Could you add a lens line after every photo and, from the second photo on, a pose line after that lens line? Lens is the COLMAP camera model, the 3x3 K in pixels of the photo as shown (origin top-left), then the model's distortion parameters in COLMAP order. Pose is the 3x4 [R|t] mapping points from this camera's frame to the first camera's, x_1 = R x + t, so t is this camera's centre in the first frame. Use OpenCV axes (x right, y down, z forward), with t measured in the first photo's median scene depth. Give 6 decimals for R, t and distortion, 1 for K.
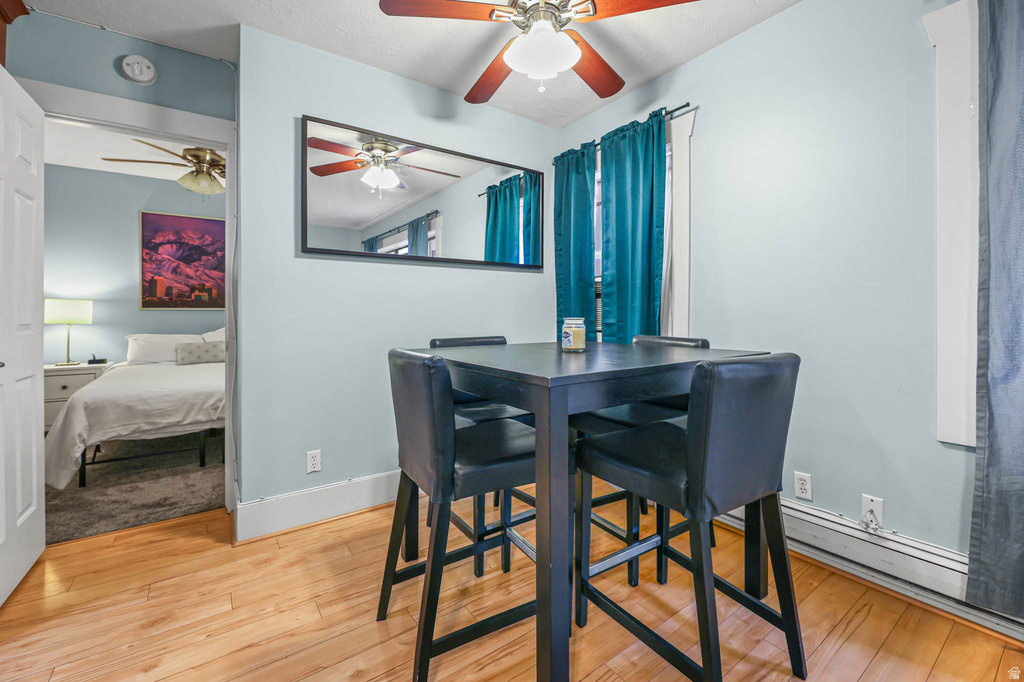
lens RADIAL K [[429.8, 0, 540.6], [0, 429.8, 322.1], [0, 0, 1]] dist [0.001213, -0.003007]
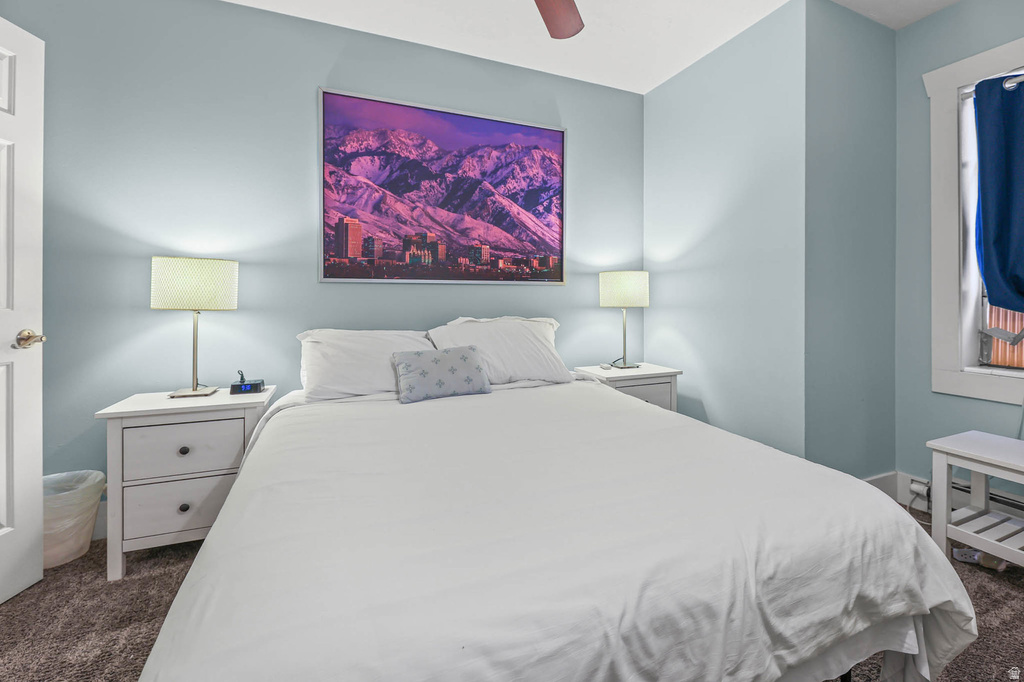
lens RADIAL K [[429.8, 0, 566.6], [0, 429.8, 307.2], [0, 0, 1]] dist [0.001213, -0.003007]
pose [[0.988153, 0.011427, -0.153049, -0.552420], [-0.009483, 0.999865, 0.013429, -0.008167], [0.153182, -0.011819, 0.988127, 0.526994]]
